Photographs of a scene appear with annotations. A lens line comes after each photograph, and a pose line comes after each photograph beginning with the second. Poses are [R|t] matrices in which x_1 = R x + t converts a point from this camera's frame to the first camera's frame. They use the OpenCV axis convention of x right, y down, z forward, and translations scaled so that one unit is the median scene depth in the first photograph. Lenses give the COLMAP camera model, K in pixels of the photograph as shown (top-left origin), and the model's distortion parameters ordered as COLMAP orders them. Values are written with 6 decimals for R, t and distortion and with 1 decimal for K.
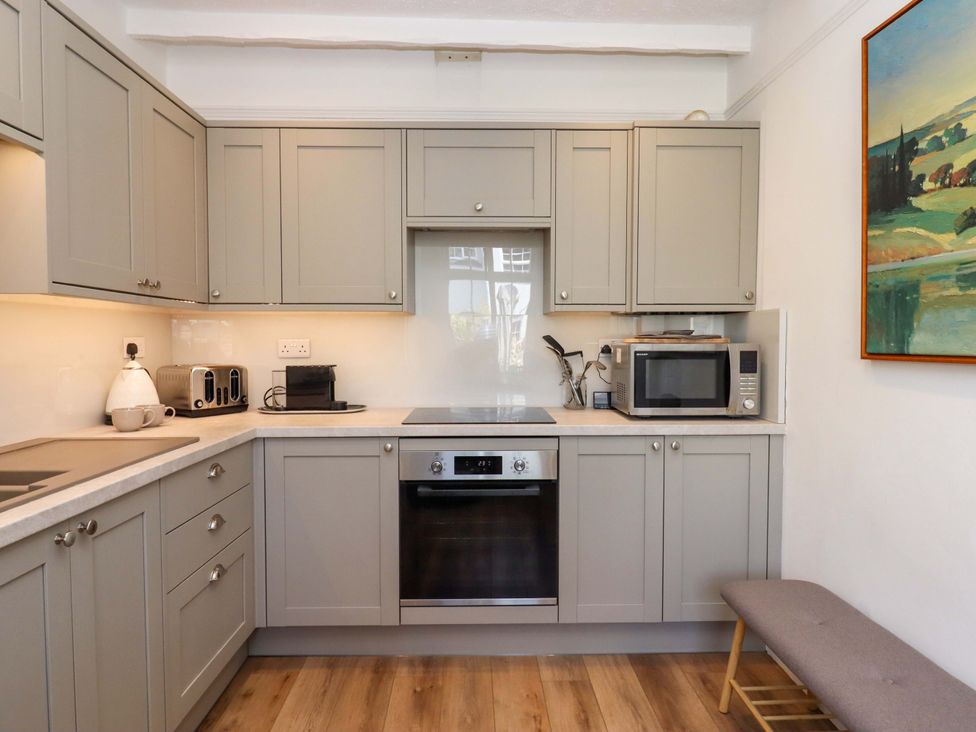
lens RADIAL K [[600.6, 0, 496.1], [0, 600.6, 363.5], [0, 0, 1]] dist [0.006346, -0.012501]
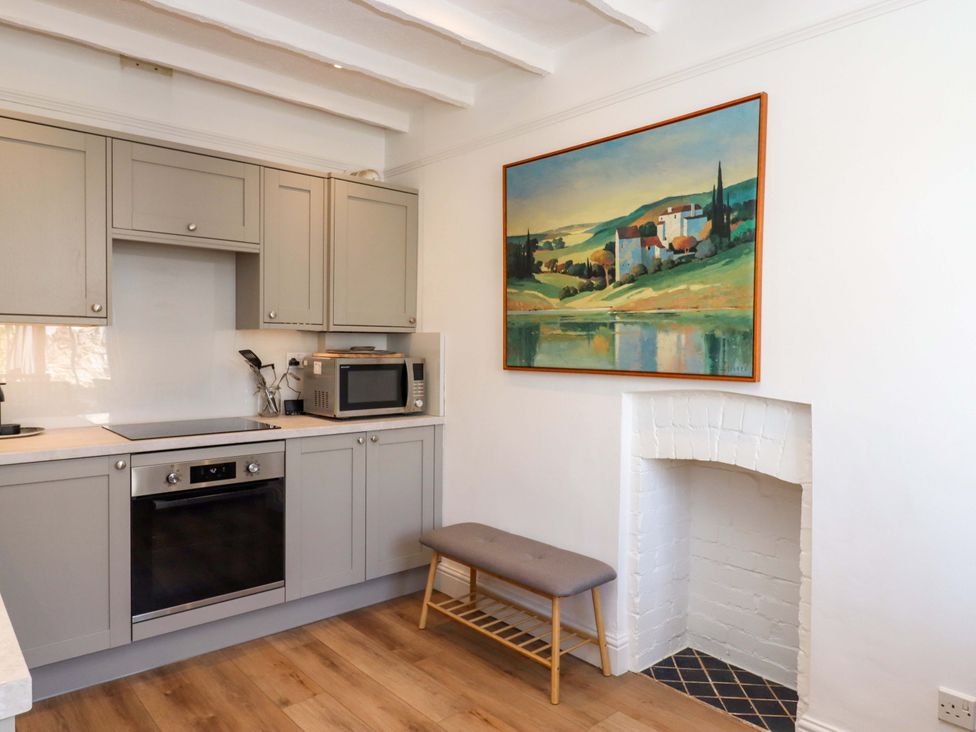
lens RADIAL K [[646.5, 0, 495.5], [0, 646.5, 361.6], [0, 0, 1]] dist [0.004611, -0.013753]
pose [[0.763920, -0.007775, 0.645264, -0.387247], [0.014159, 0.999889, -0.004715, -0.016323], [-0.645156, 0.012738, 0.763945, -0.212313]]
